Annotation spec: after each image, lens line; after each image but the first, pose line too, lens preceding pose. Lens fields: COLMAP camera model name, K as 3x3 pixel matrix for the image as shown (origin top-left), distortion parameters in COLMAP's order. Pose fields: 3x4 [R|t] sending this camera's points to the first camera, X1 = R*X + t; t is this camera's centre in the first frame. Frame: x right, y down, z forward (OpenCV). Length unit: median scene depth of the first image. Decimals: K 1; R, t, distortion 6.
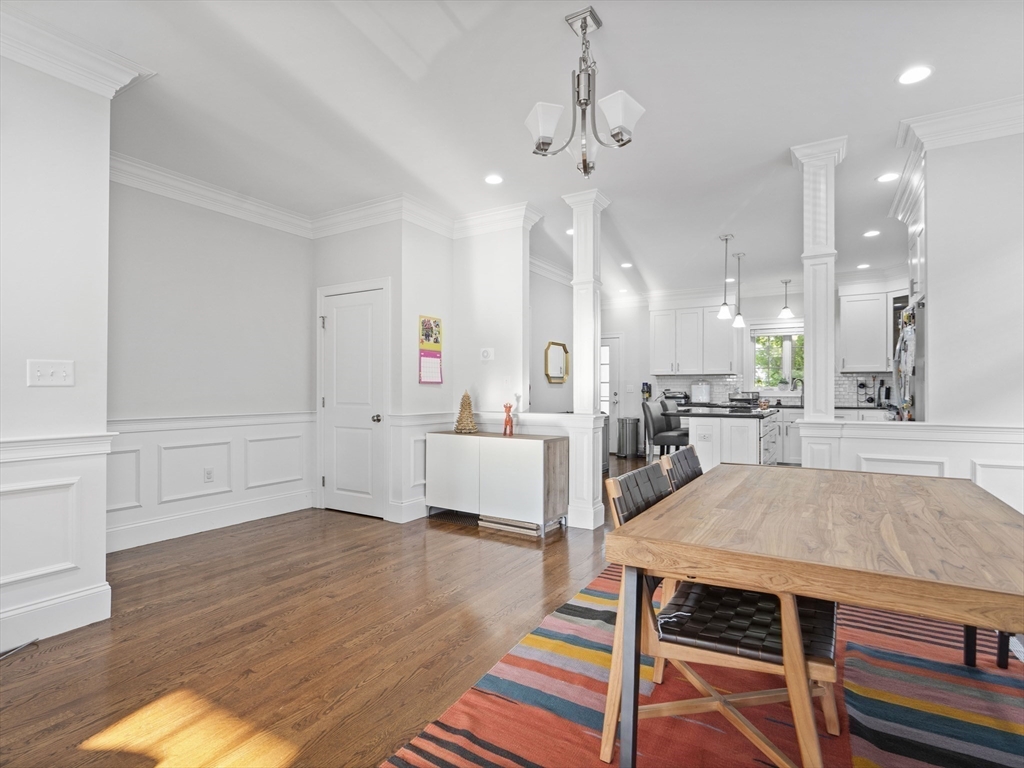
lens RADIAL K [[521.2, 0, 512.2], [0, 521.2, 388.9], [0, 0, 1]] dist [-0.009490, 0.003756]
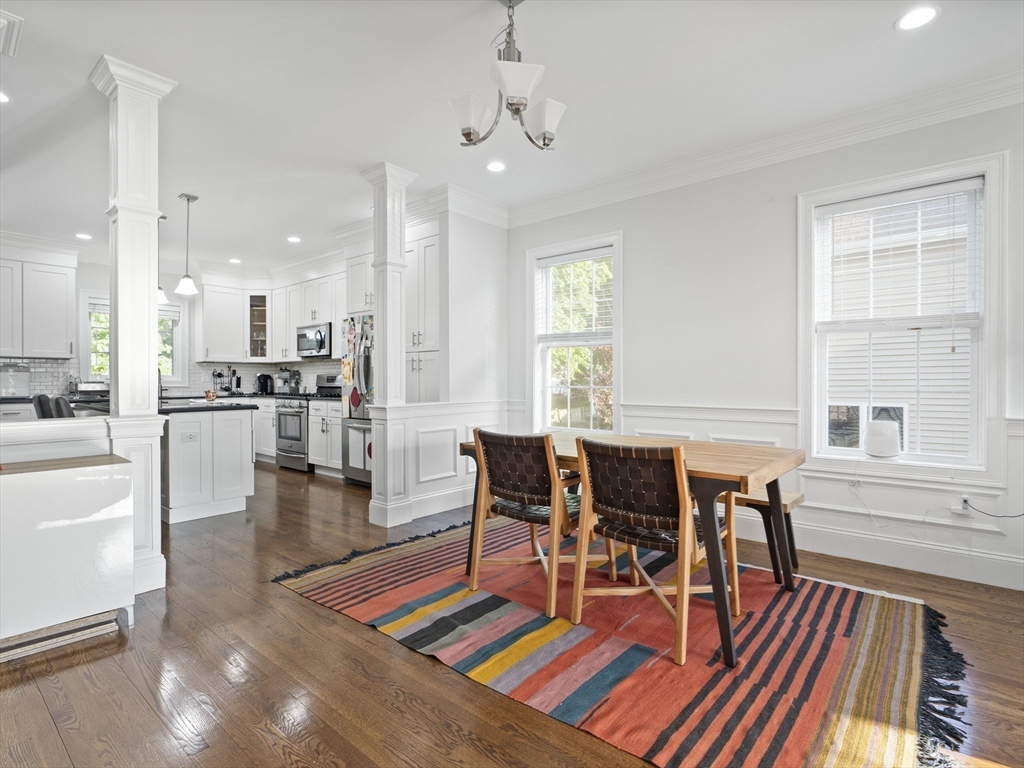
lens RADIAL K [[521.2, 0, 512.5], [0, 521.2, 380.4], [0, 0, 1]] dist [-0.009490, 0.003756]
pose [[0.158543, -0.001037, 0.987352, -0.390834], [-0.001836, 0.999997, 0.001345, 0.002679], [-0.987350, -0.002026, 0.158541, 0.407140]]
